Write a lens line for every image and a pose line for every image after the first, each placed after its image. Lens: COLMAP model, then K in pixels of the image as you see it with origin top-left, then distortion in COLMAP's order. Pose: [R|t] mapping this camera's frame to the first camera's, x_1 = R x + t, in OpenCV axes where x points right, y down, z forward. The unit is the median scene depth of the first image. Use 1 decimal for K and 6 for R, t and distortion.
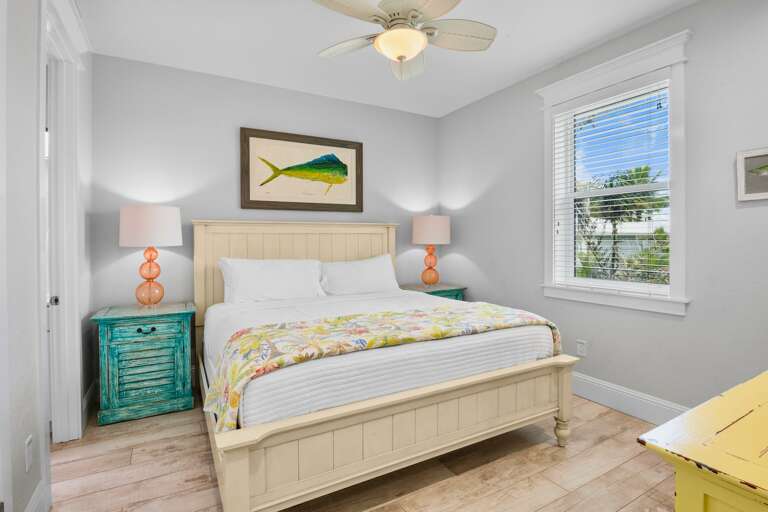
lens RADIAL K [[376.1, 0, 383.7], [0, 376.1, 249.5], [0, 0, 1]] dist [-0.035825, 0.000671]
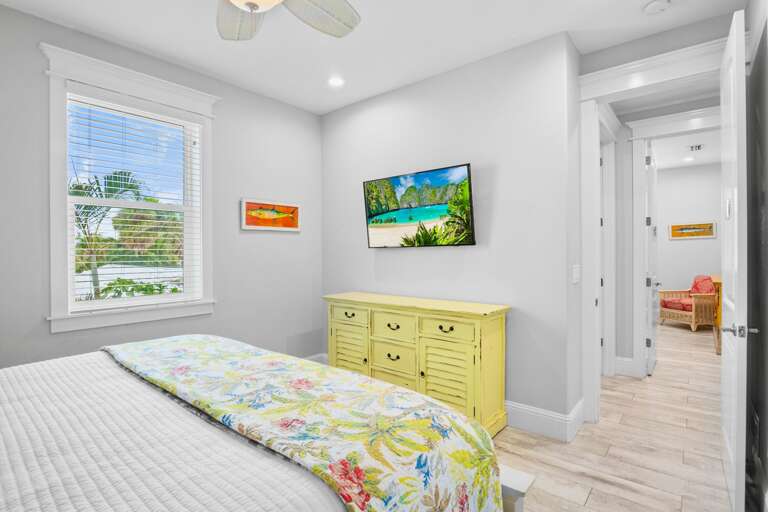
lens RADIAL K [[376.1, 0, 383.7], [0, 376.1, 254.7], [0, 0, 1]] dist [-0.035825, 0.000671]
pose [[-0.349118, -0.005098, 0.937065, -0.637936], [0.017432, 0.999777, 0.011933, -0.031861], [-0.936917, 0.020501, -0.348951, 0.894854]]
